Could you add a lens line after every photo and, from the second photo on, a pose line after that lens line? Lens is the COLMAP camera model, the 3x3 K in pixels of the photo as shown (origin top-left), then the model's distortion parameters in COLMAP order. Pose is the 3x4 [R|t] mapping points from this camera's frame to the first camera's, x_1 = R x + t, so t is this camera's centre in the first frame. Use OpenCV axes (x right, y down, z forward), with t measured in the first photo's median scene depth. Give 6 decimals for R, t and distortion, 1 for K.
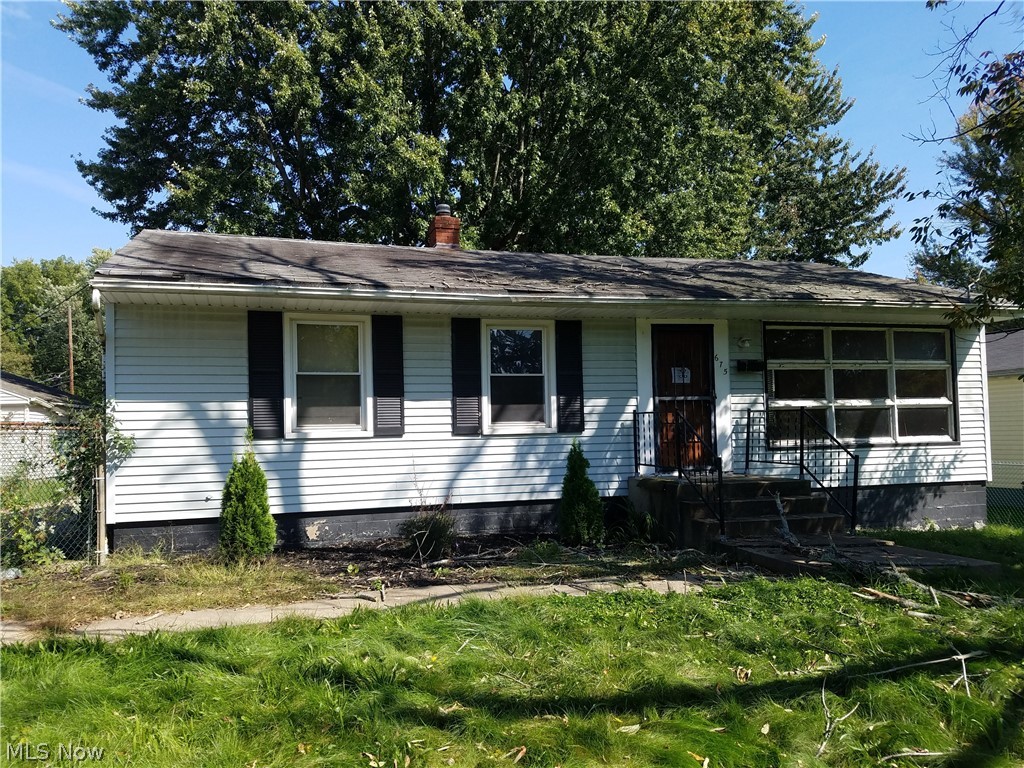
lens RADIAL K [[780.2, 0, 511.6], [0, 780.2, 382.1], [0, 0, 1]] dist [0.134930, -0.004205]
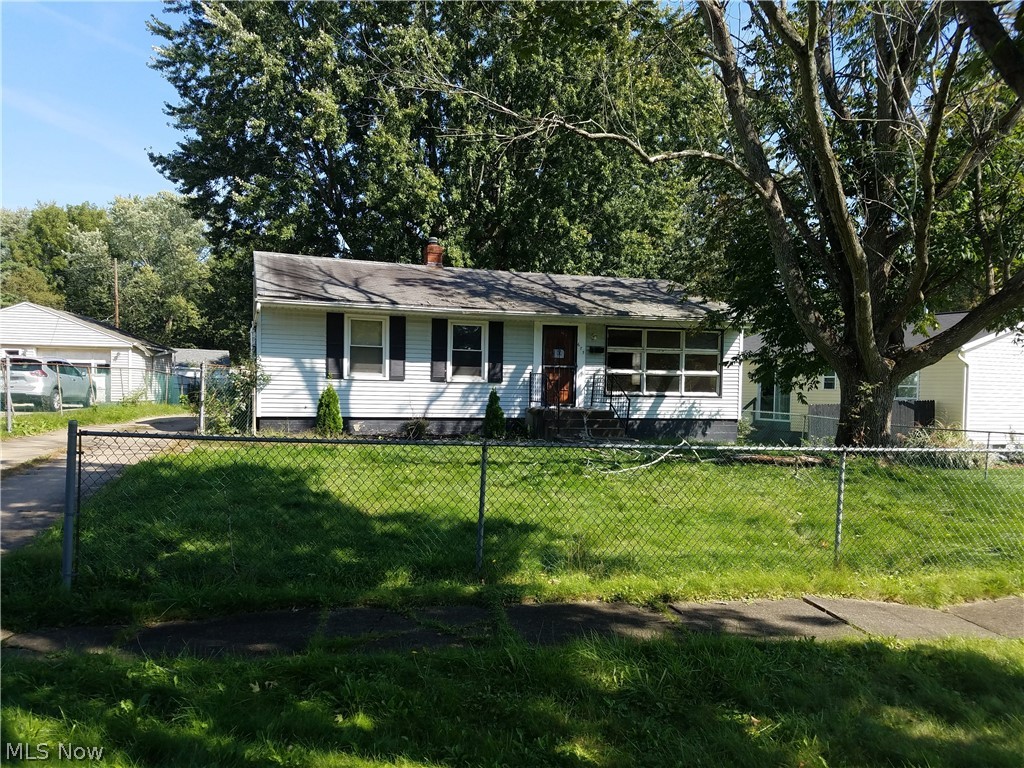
lens RADIAL K [[780.2, 0, 504.8], [0, 780.2, 386.0], [0, 0, 1]] dist [0.134930, -0.004205]
pose [[0.999163, 0.040799, -0.002993, 0.103845], [-0.040530, 0.997188, 0.063030, -0.043996], [0.005556, -0.062856, 0.998007, -0.827692]]
